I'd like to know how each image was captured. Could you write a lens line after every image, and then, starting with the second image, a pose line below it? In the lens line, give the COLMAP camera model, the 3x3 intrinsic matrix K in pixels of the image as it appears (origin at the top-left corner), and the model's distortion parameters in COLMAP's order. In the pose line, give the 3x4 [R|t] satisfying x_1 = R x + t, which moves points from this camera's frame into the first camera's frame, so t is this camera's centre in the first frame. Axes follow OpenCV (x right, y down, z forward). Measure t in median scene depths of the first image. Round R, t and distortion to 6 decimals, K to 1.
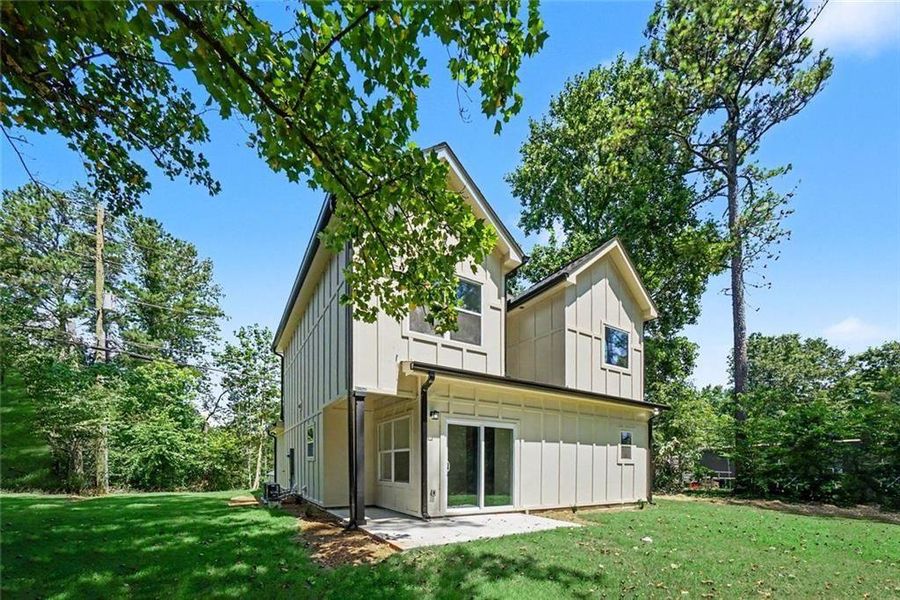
lens RADIAL K [[409.5, 0, 445.1], [0, 409.5, 295.4], [0, 0, 1]] dist [0.001518, -0.000018]
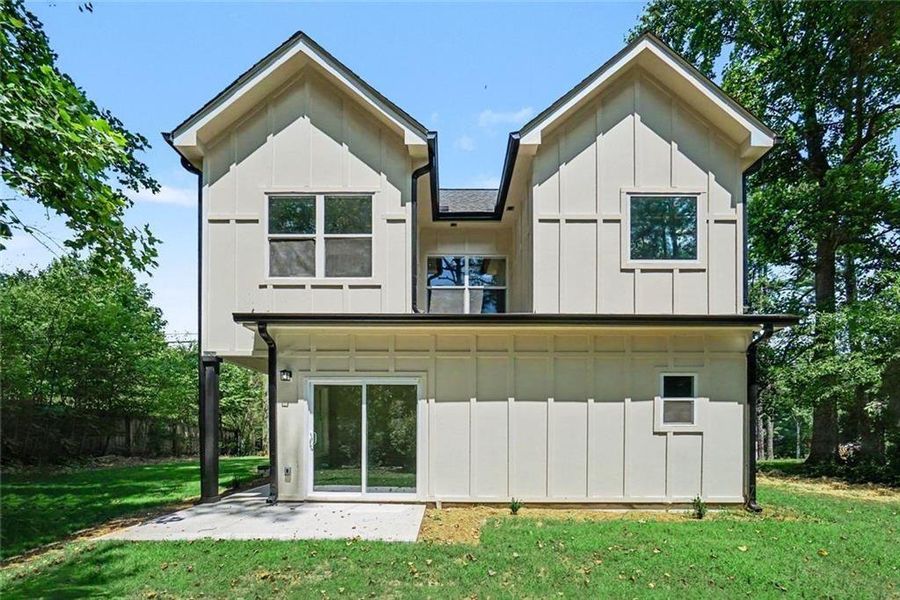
lens RADIAL K [[436.3, 0, 451.3], [0, 436.3, 292.4], [0, 0, 1]] dist [-0.001312, -0.000205]
pose [[0.801769, -0.193986, -0.565276, 0.603526], [0.232998, 0.972472, -0.003246, 0.177015], [0.550345, -0.129105, 0.824896, 0.416312]]
